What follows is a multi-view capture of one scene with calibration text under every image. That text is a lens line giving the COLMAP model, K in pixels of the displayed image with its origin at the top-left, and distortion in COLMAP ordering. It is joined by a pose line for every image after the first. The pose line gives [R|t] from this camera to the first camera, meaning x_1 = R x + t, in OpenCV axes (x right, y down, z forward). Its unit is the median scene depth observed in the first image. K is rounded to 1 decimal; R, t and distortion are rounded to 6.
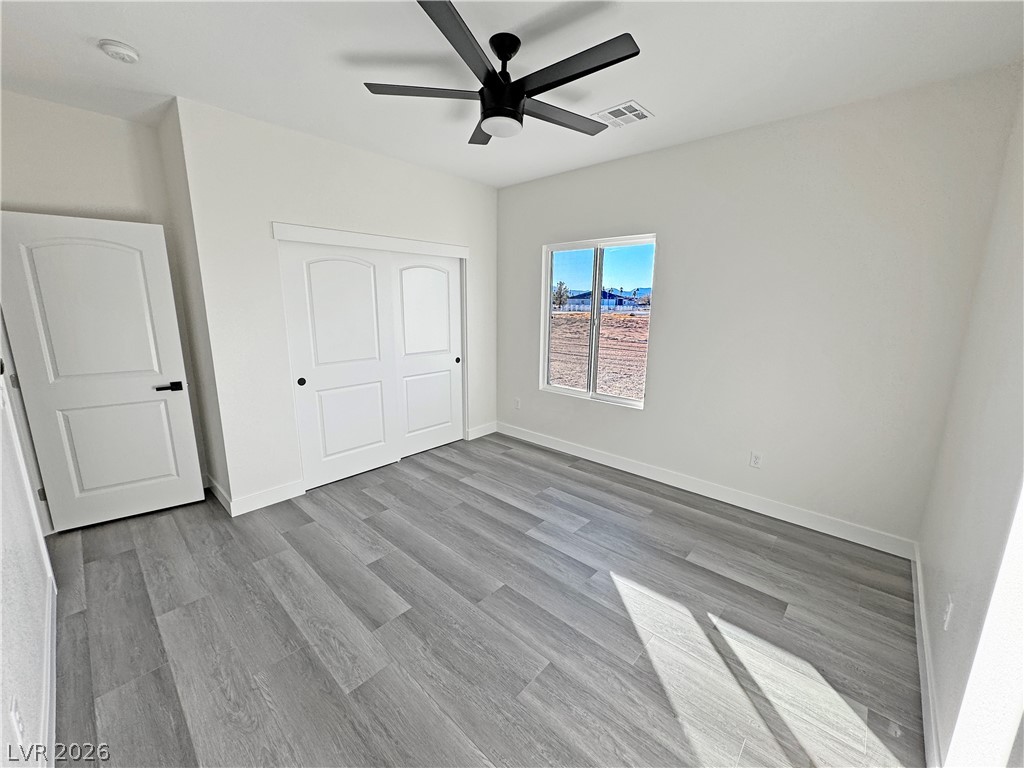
lens RADIAL K [[406.3, 0, 505.5], [0, 406.3, 379.7], [0, 0, 1]] dist [-0.000242, -0.000038]
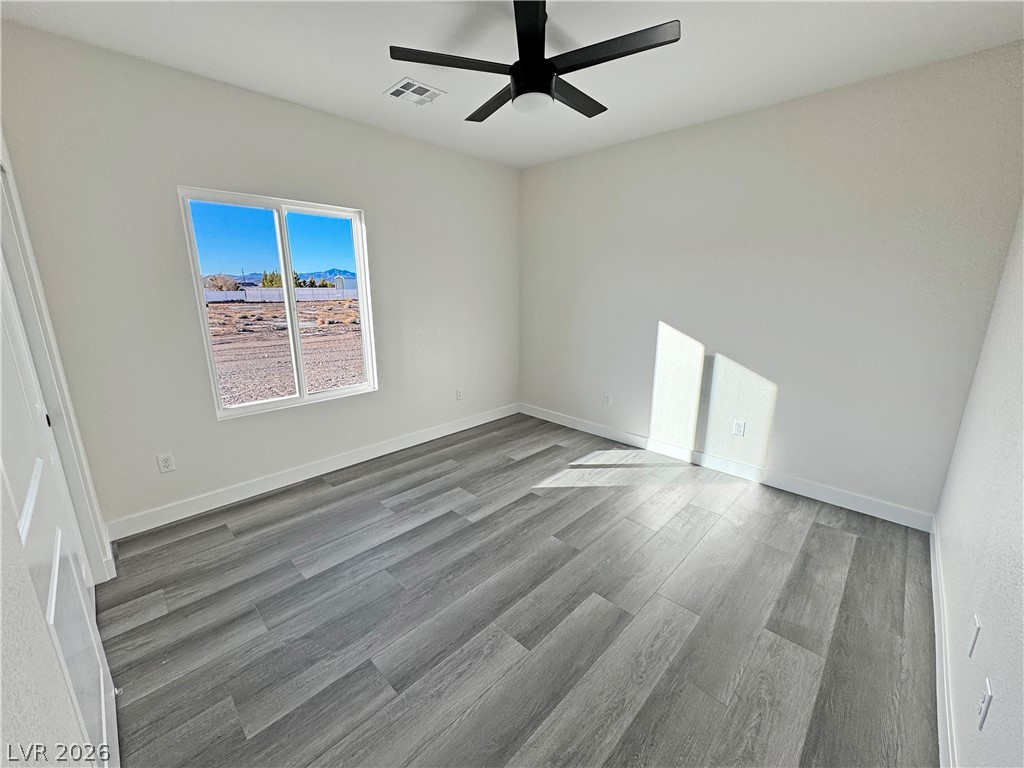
lens RADIAL K [[406.3, 0, 513.7], [0, 406.3, 382.9], [0, 0, 1]] dist [-0.000242, -0.000038]
pose [[0.022188, -0.242792, 0.969825, -0.814353], [0.189928, 0.953421, 0.234340, -0.150662], [-0.981547, 0.178997, 0.067268, 0.783716]]
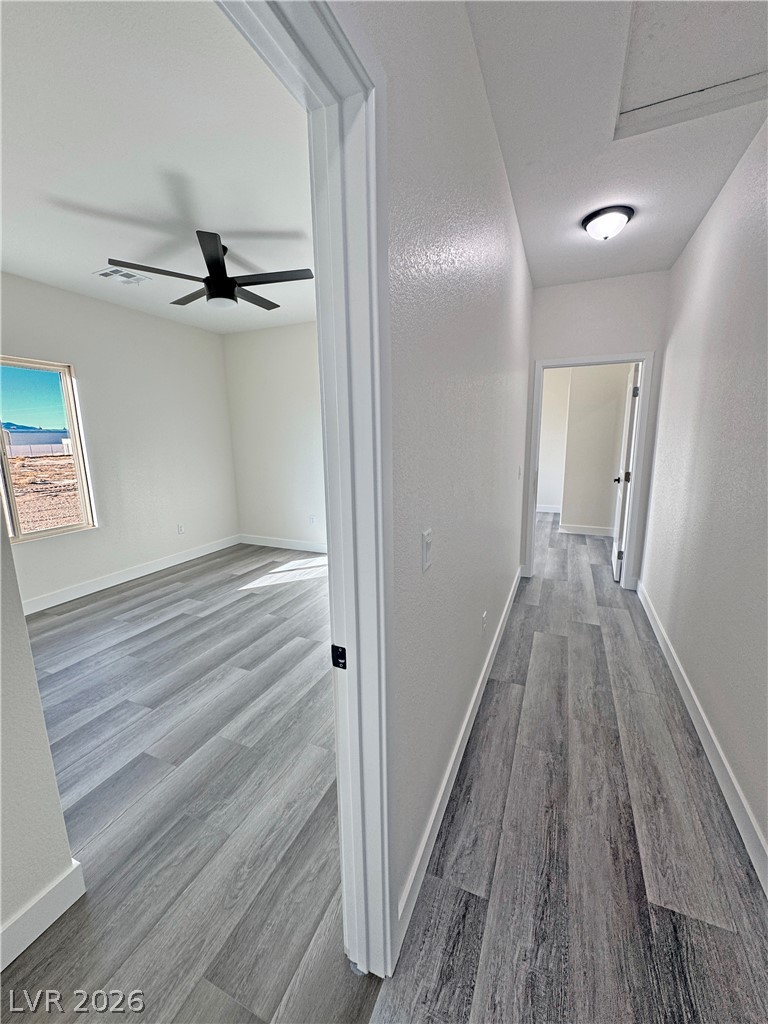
lens RADIAL K [[406.3, 0, 384.7], [0, 406.3, 512.9], [0, 0, 1]] dist [-0.000242, -0.000038]
pose [[-0.326719, -0.182237, 0.927386, -1.199646], [0.192622, 0.947800, 0.254109, -0.120272], [-0.925284, 0.261657, -0.274562, 0.752586]]
